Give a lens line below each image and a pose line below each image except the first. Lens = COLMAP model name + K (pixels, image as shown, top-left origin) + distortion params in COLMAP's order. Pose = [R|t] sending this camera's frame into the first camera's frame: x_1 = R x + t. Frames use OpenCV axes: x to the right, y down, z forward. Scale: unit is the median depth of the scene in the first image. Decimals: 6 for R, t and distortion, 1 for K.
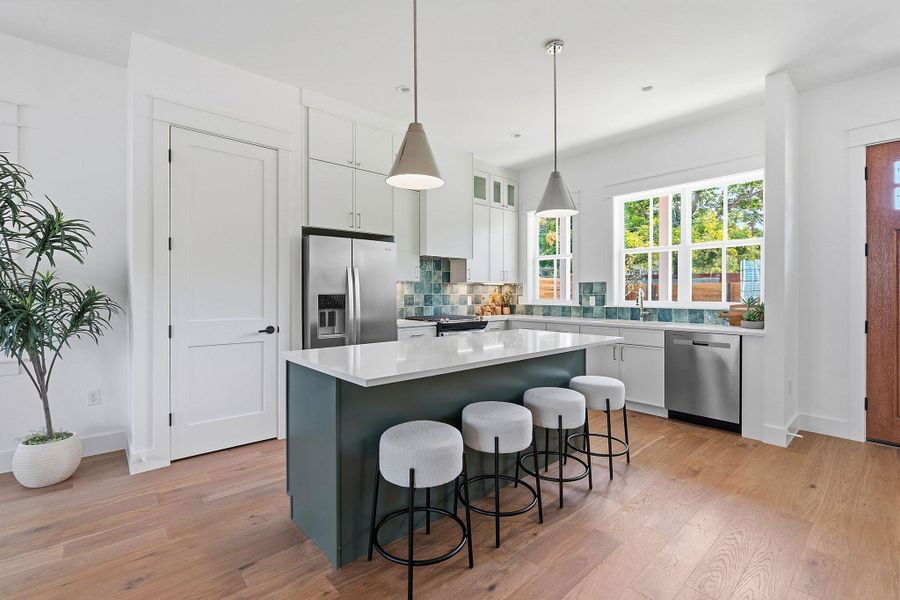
lens RADIAL K [[402.4, 0, 450.1], [0, 402.4, 290.6], [0, 0, 1]] dist [-0.008995, 0.001084]
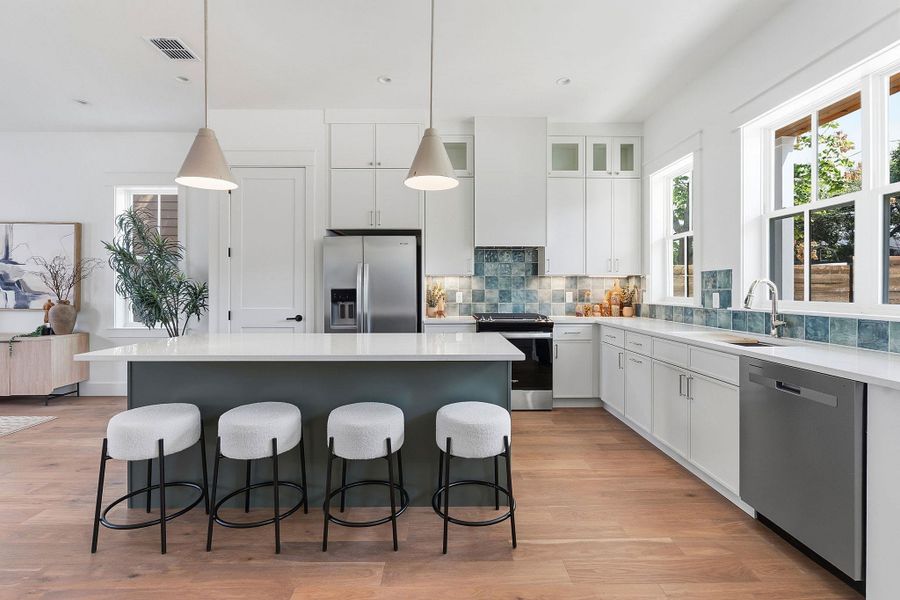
lens RADIAL K [[402.4, 0, 449.0], [0, 402.4, 289.2], [0, 0, 1]] dist [-0.008995, 0.001084]
pose [[0.755232, 0.001330, -0.655456, 0.644605], [0.003135, 0.999979, 0.005642, 0.005233], [0.655450, -0.006315, 0.755213, 0.358956]]
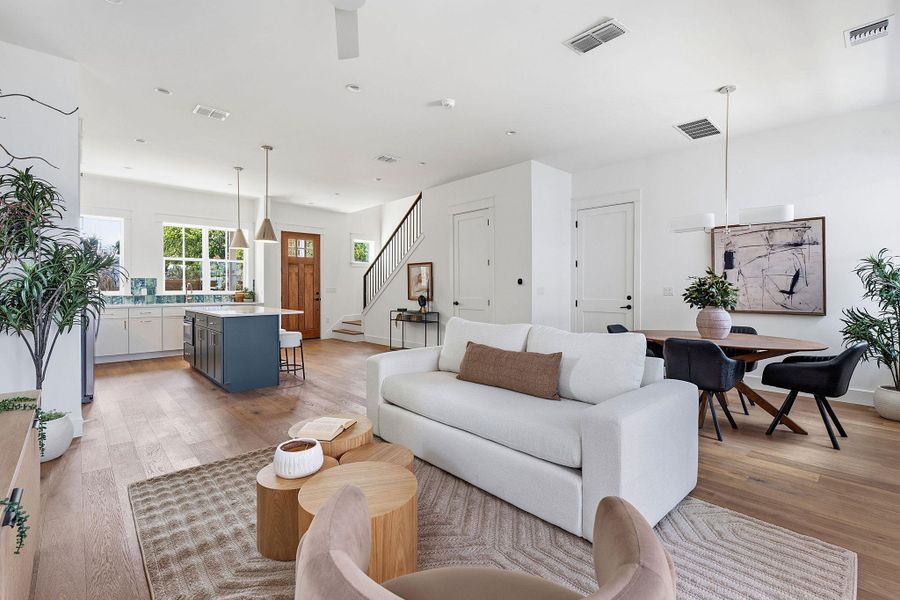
lens RADIAL K [[402.4, 0, 453.7], [0, 402.4, 290.6], [0, 0, 1]] dist [-0.008995, 0.001084]
pose [[-0.030080, -0.005758, 0.999531, -1.550310], [-0.006209, 0.999965, 0.005574, 0.010963], [-0.999528, -0.006039, -0.030115, -0.061395]]
